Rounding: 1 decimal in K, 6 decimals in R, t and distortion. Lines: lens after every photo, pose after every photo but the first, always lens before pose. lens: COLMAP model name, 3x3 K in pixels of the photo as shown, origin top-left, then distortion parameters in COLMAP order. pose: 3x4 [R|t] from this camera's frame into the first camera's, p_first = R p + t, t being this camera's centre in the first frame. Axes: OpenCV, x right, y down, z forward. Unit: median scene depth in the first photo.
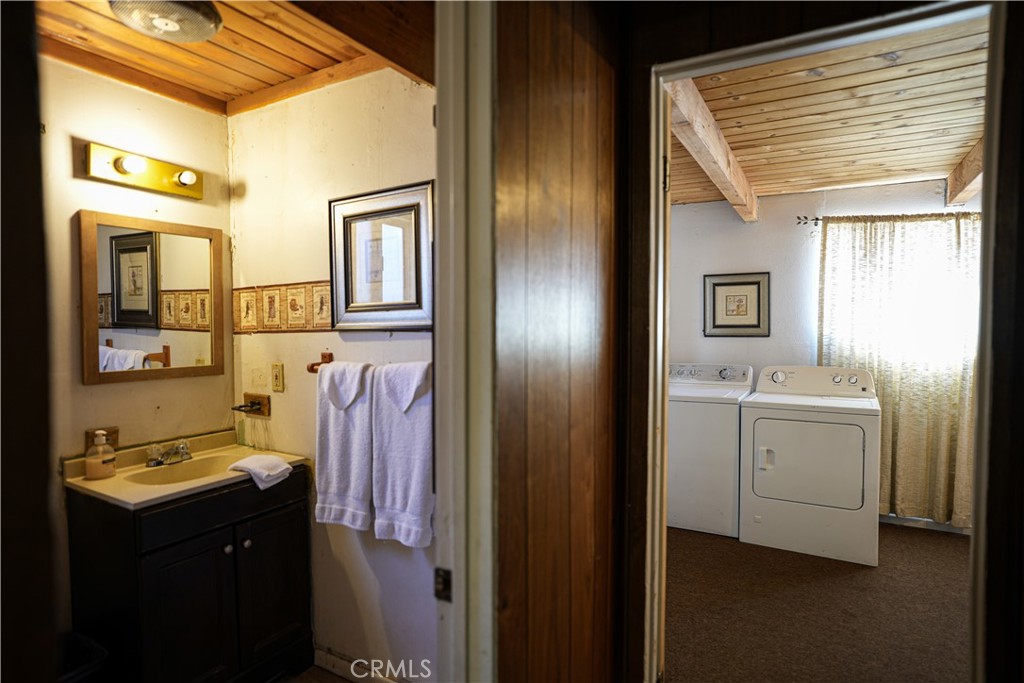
lens RADIAL K [[556.4, 0, 514.7], [0, 556.4, 340.4], [0, 0, 1]] dist [-0.040819, 0.027411]
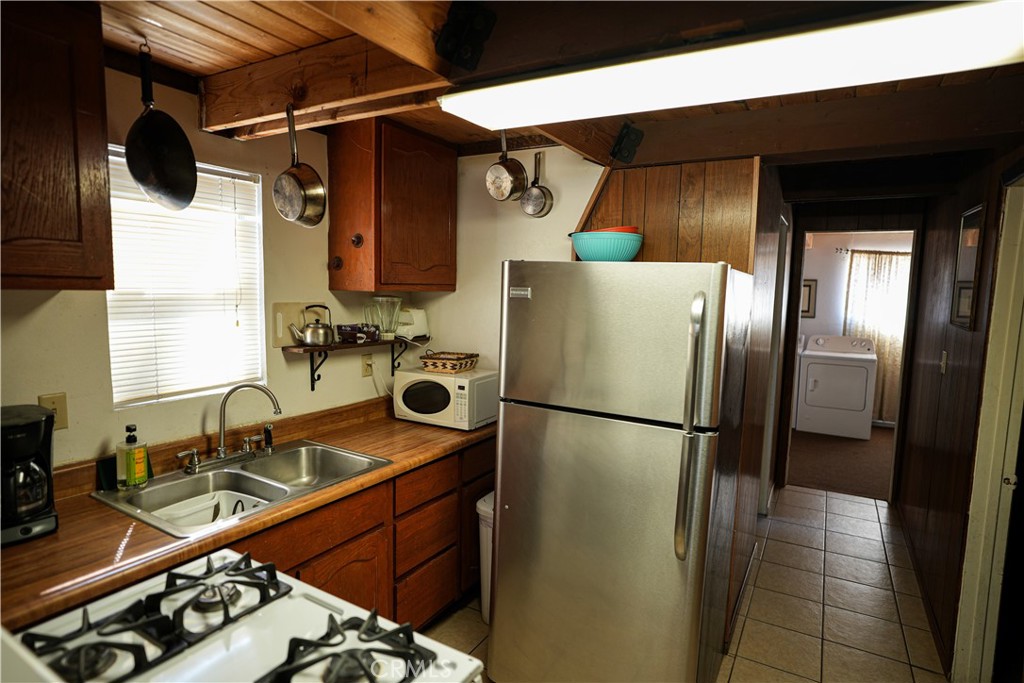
lens RADIAL K [[556.4, 0, 516.6], [0, 556.4, 341.1], [0, 0, 1]] dist [-0.040819, 0.027411]
pose [[0.999674, 0.025512, -0.001078, -0.468073], [-0.025387, 0.997536, 0.065403, -0.024675], [0.002744, -0.065354, 0.997858, -0.723458]]
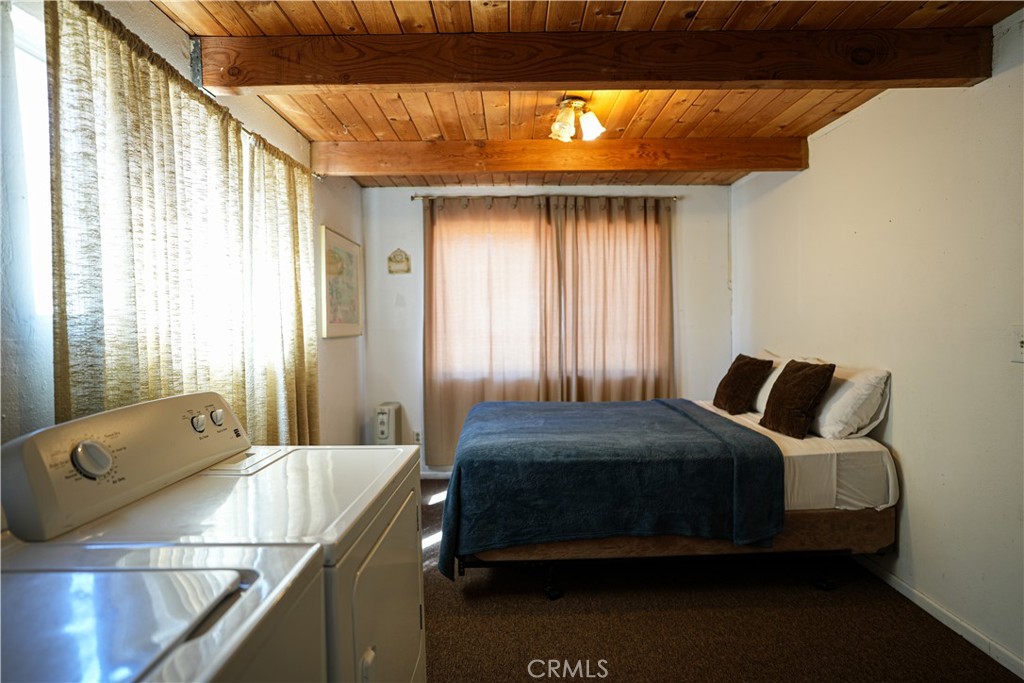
lens RADIAL K [[556.4, 0, 511.2], [0, 556.4, 341.3], [0, 0, 1]] dist [-0.040819, 0.027411]
pose [[-0.492705, -0.026769, 0.869784, 0.119674], [0.043517, 0.997518, 0.055351, -0.000944], [-0.869107, 0.065122, -0.490318, 0.920493]]
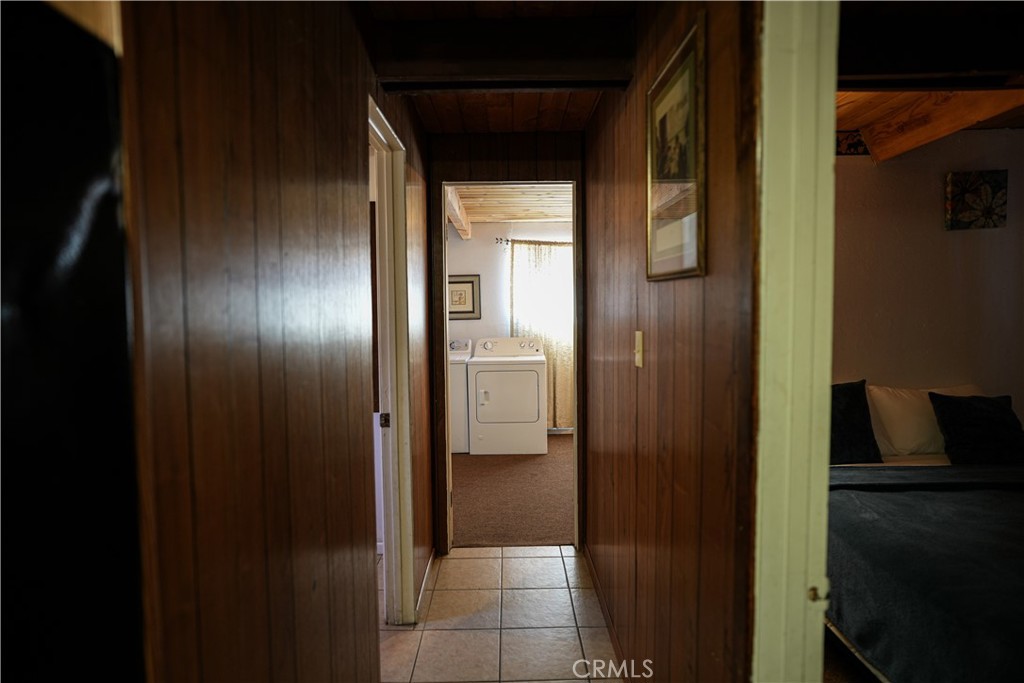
lens RADIAL K [[556.4, 0, 506.4], [0, 556.4, 342.3], [0, 0, 1]] dist [-0.040819, 0.027411]
pose [[0.871667, -0.038596, 0.488577, -0.209171], [0.028680, 0.999203, 0.027767, 0.016196], [-0.489259, -0.010191, 0.872079, -0.330274]]
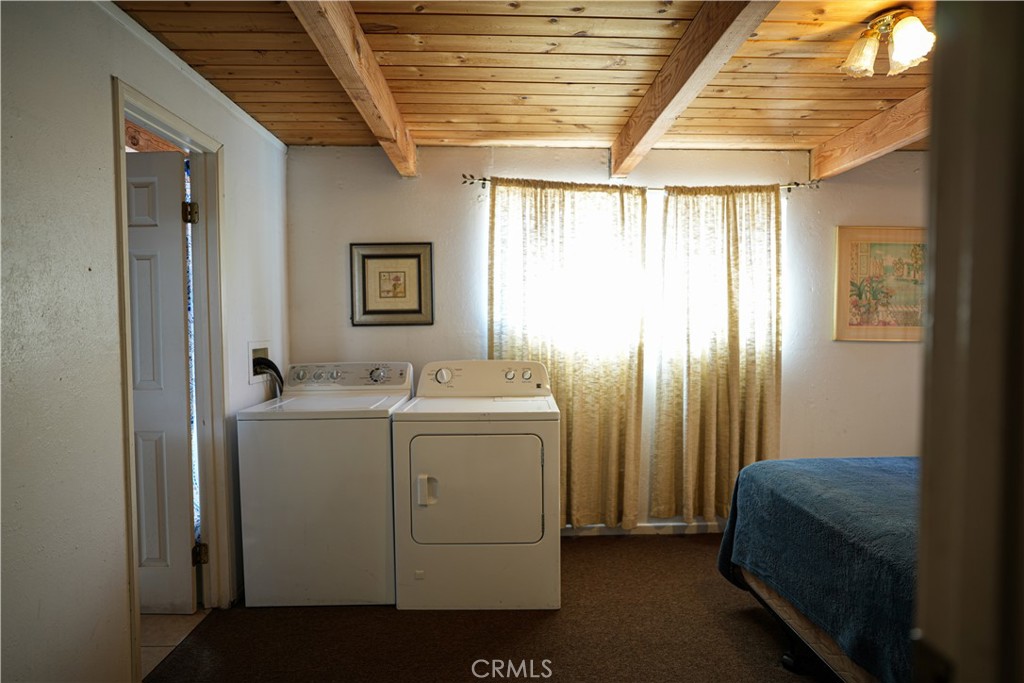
lens RADIAL K [[556.4, 0, 514.1], [0, 556.4, 338.4], [0, 0, 1]] dist [-0.040819, 0.027411]
pose [[0.855647, -0.018763, 0.517219, 0.156430], [0.020347, 0.999790, 0.002609, 0.013451], [-0.517159, 0.008291, 0.855849, 0.274147]]
